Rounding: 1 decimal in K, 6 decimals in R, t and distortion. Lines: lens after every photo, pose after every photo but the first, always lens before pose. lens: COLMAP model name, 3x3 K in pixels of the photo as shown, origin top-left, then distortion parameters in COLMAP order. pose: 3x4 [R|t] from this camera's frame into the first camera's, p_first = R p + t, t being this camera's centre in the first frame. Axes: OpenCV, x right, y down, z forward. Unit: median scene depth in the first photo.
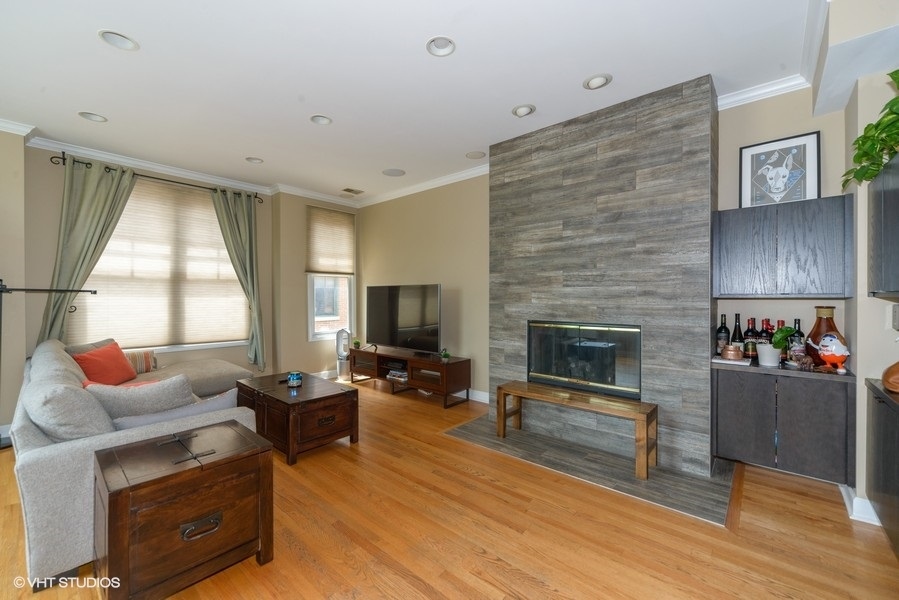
lens RADIAL K [[360.1, 0, 447.7], [0, 360.1, 299.7], [0, 0, 1]] dist [-0.000510, -0.000050]
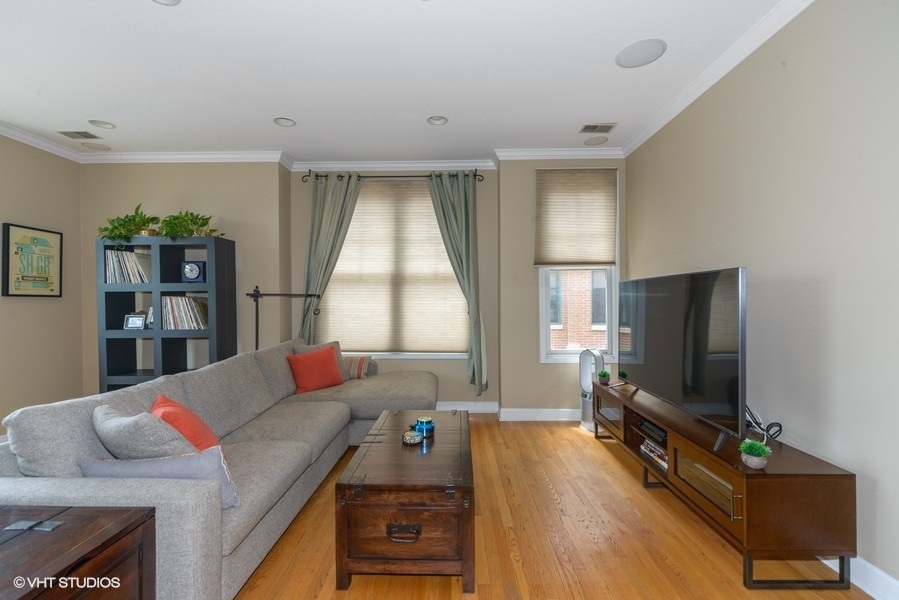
lens RADIAL K [[385.2, 0, 447.5], [0, 385.2, 301.4], [0, 0, 1]] dist [0.004110, 0.000080]
pose [[0.643283, 0.001111, -0.765628, 0.090275], [-0.001237, 0.999999, 0.000412, -0.004448], [0.765628, 0.000682, 0.643284, 0.431933]]
